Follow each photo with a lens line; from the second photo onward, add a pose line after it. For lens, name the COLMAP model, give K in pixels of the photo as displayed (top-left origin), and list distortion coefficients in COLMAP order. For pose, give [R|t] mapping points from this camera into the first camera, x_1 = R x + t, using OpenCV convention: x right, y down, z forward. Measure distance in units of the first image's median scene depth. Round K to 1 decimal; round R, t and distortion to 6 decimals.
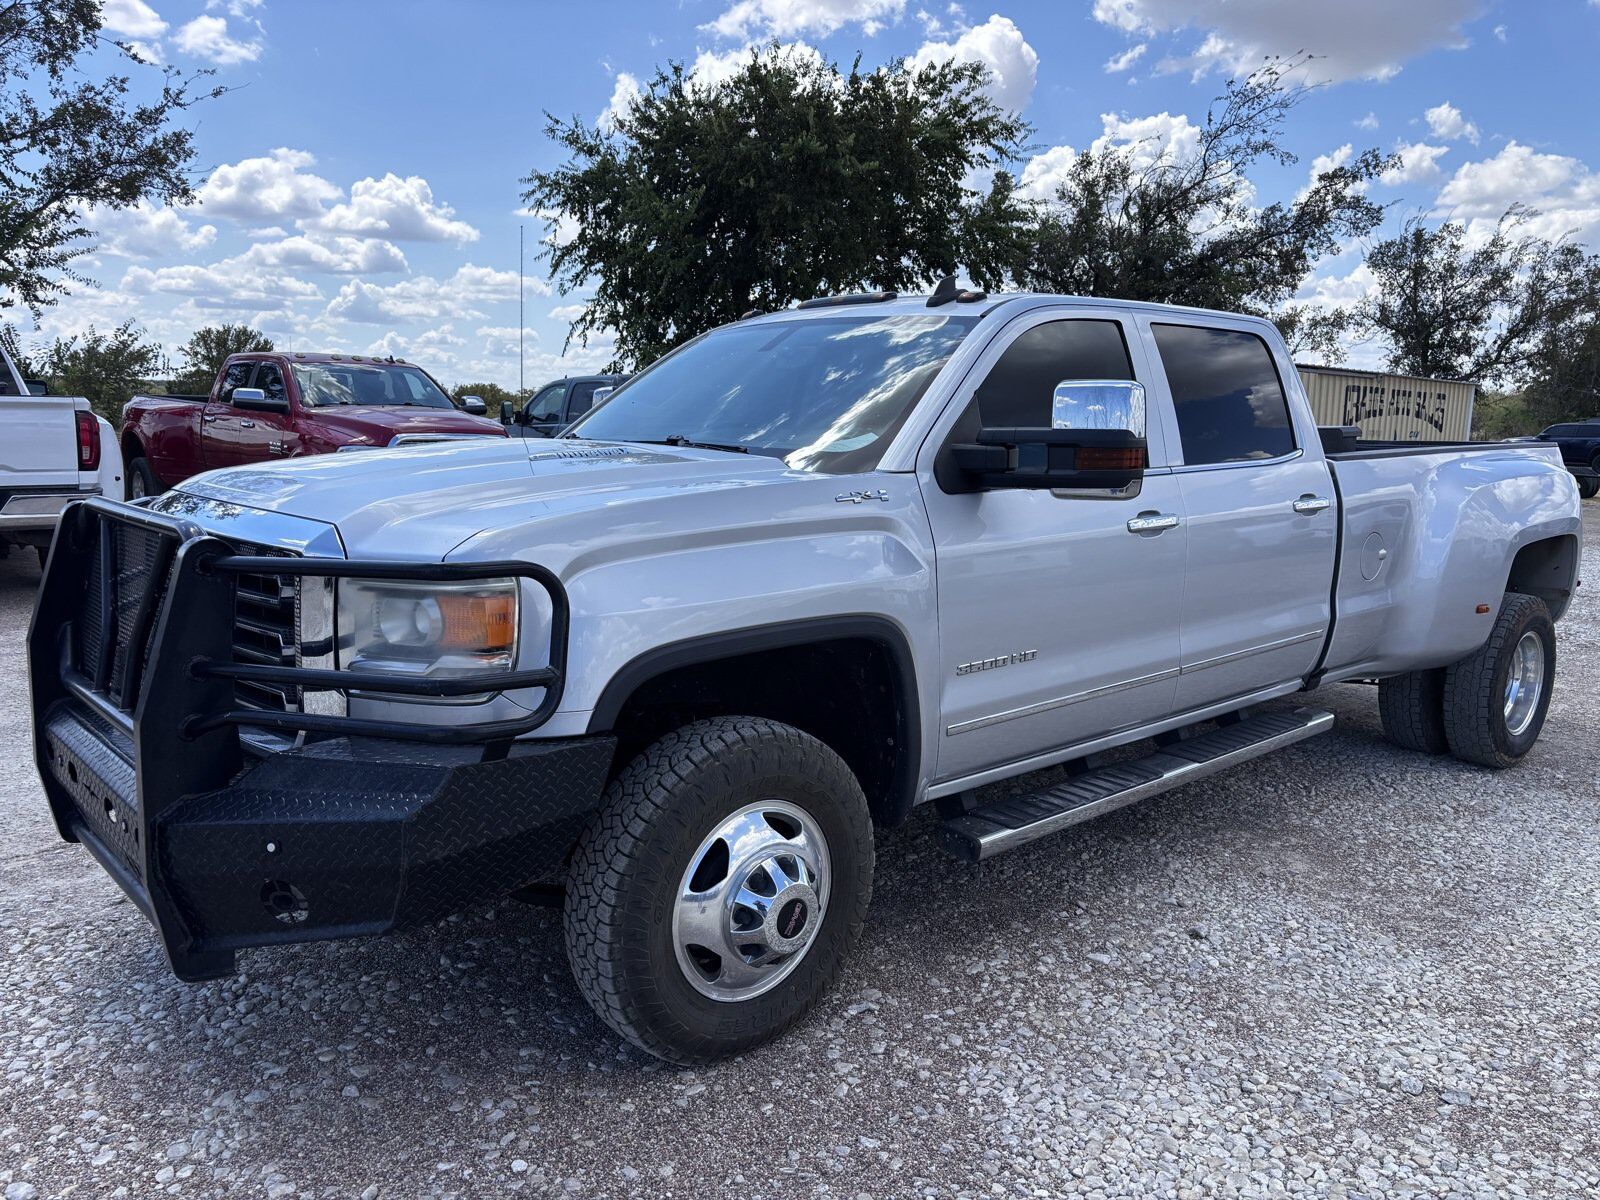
lens RADIAL K [[1203.1, 0, 800.0], [0, 1203.1, 600.0], [0, 0, 1]] dist [0.044054, -0.048489]
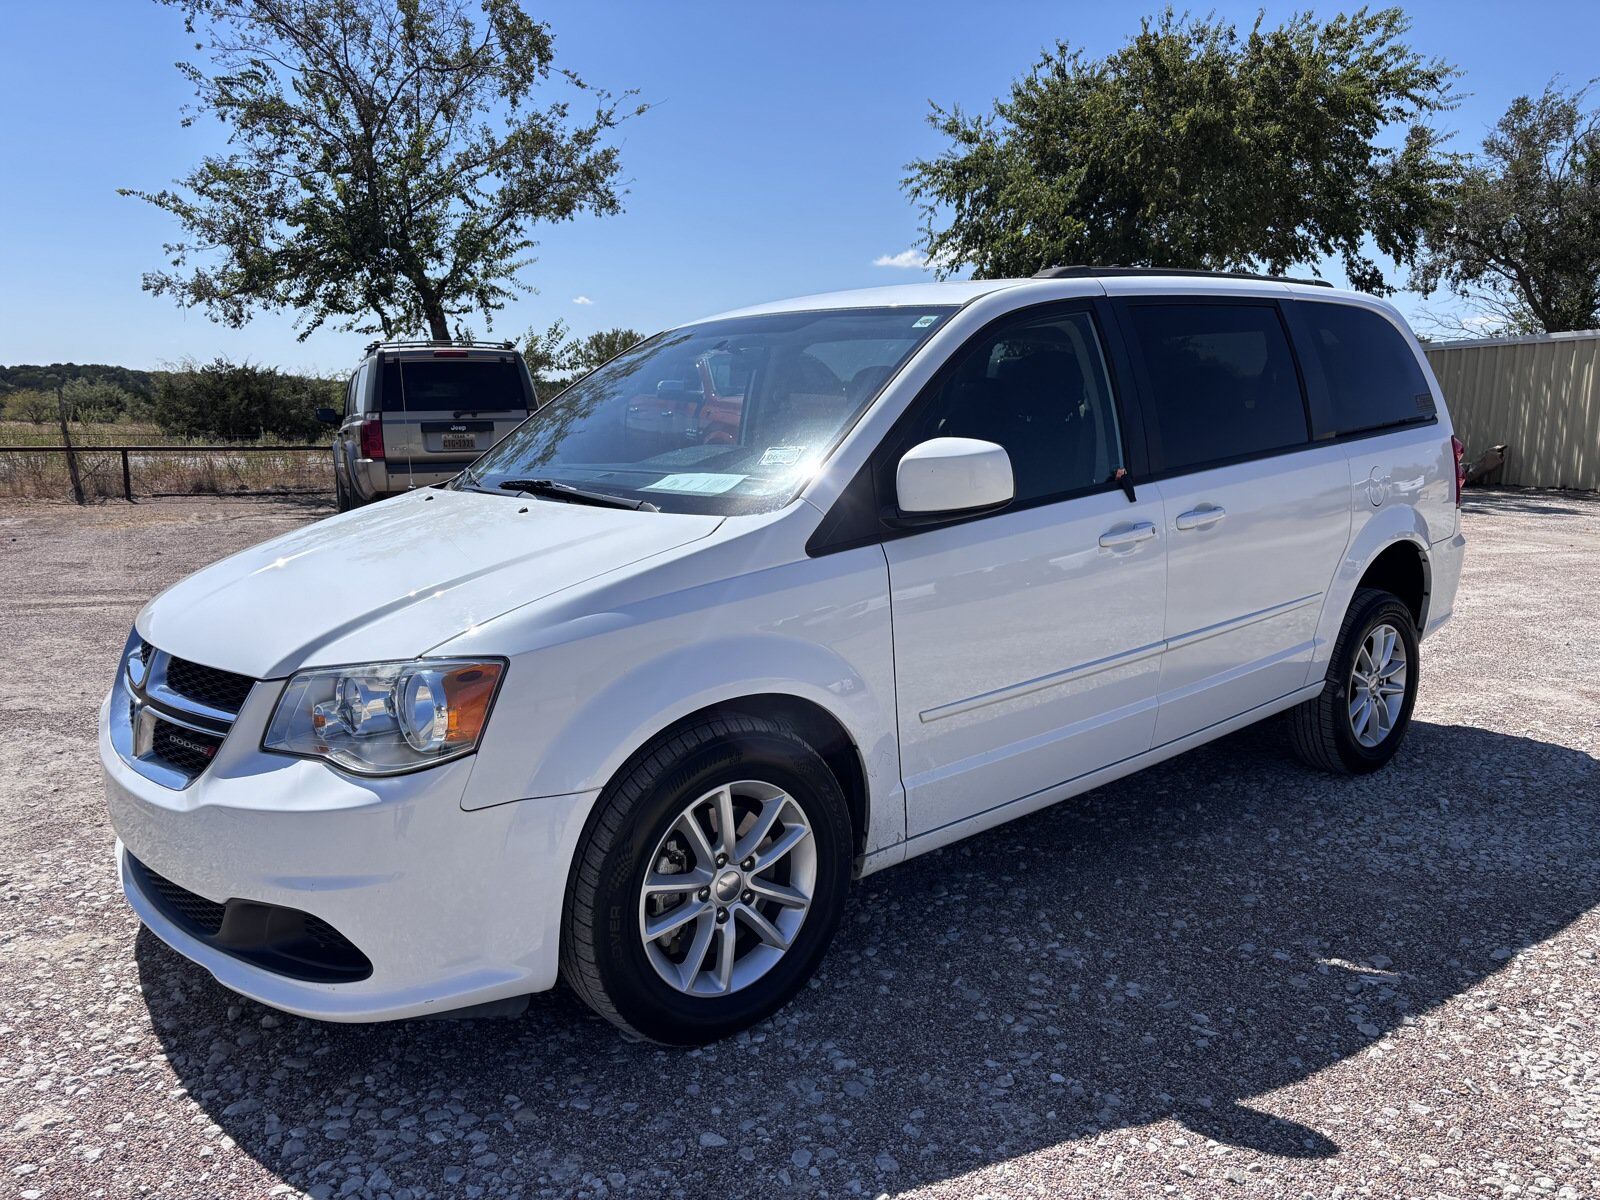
lens RADIAL K [[1208.2, 0, 800.0], [0, 1208.2, 600.0], [0, 0, 1]] dist [0.007715, -0.000457]
pose [[0.960236, 0.029380, -0.277639, -0.016487], [-0.027482, 0.999565, 0.010727, 0.005077], [0.277833, -0.002670, 0.960626, -0.006193]]
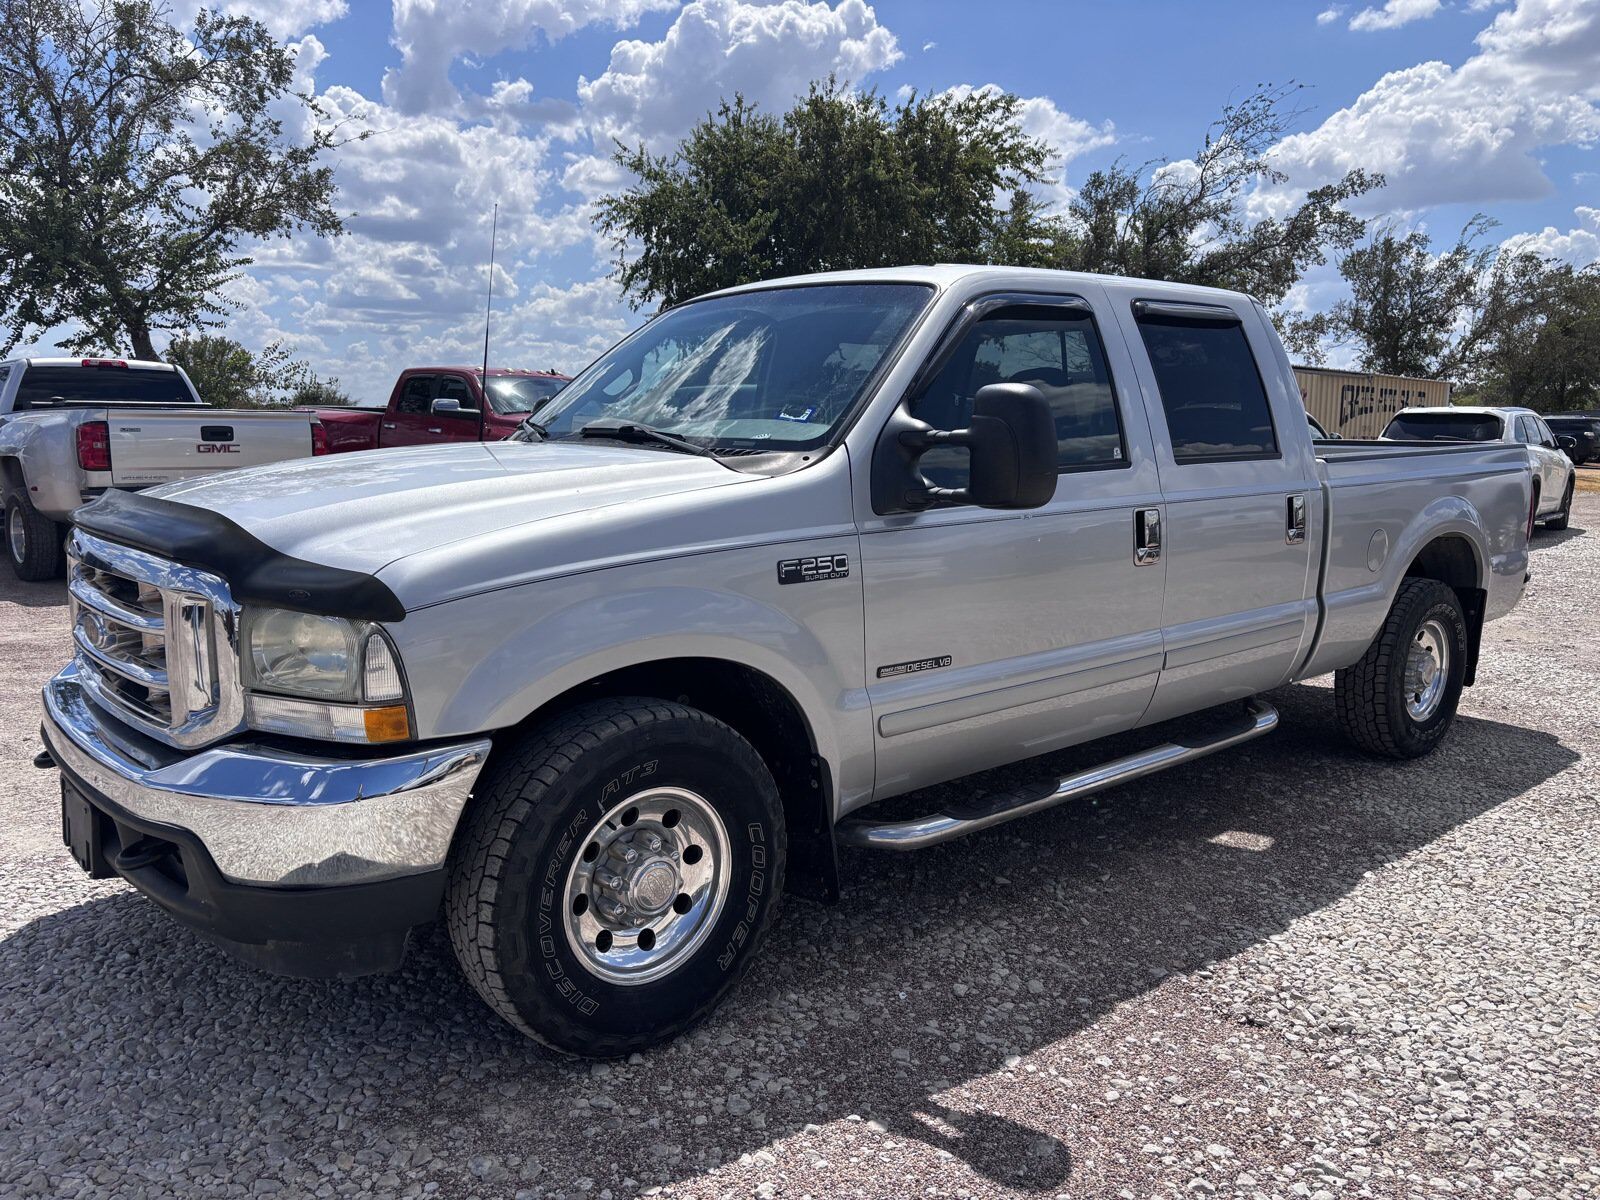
lens RADIAL K [[1203.1, 0, 800.0], [0, 1203.1, 600.0], [0, 0, 1]] dist [0.044054, -0.048489]
pose [[0.999165, -0.017508, 0.036926, -0.080692], [0.017641, 0.999839, -0.003287, 0.011751], [-0.036863, 0.003936, 0.999313, -0.075338]]
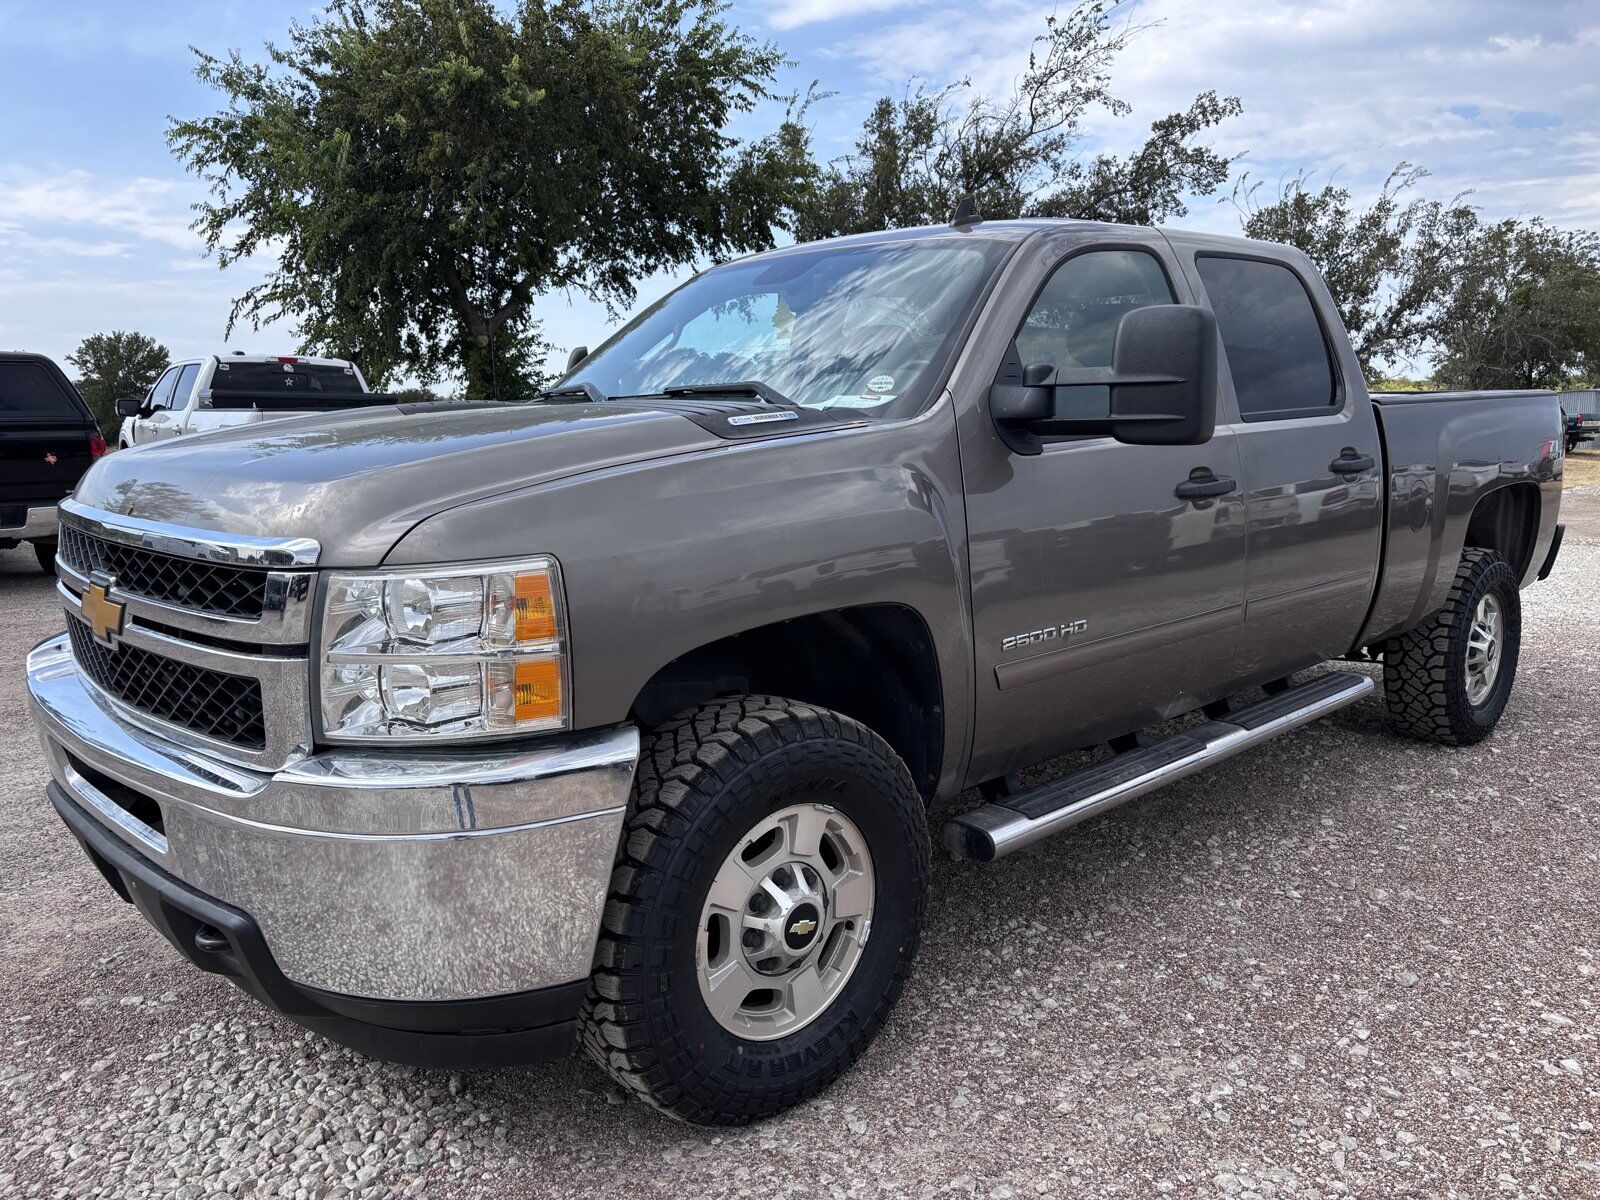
lens RADIAL K [[1207.1, 0, 817.1], [0, 1207.1, 598.2], [0, 0, 1]] dist [0.007511, 0.003815]
pose [[0.999170, -0.026914, 0.030563, 0.159475], [0.026926, 0.999637, 0.000014, -0.013367], [-0.030552, 0.000809, 0.999533, 0.140972]]
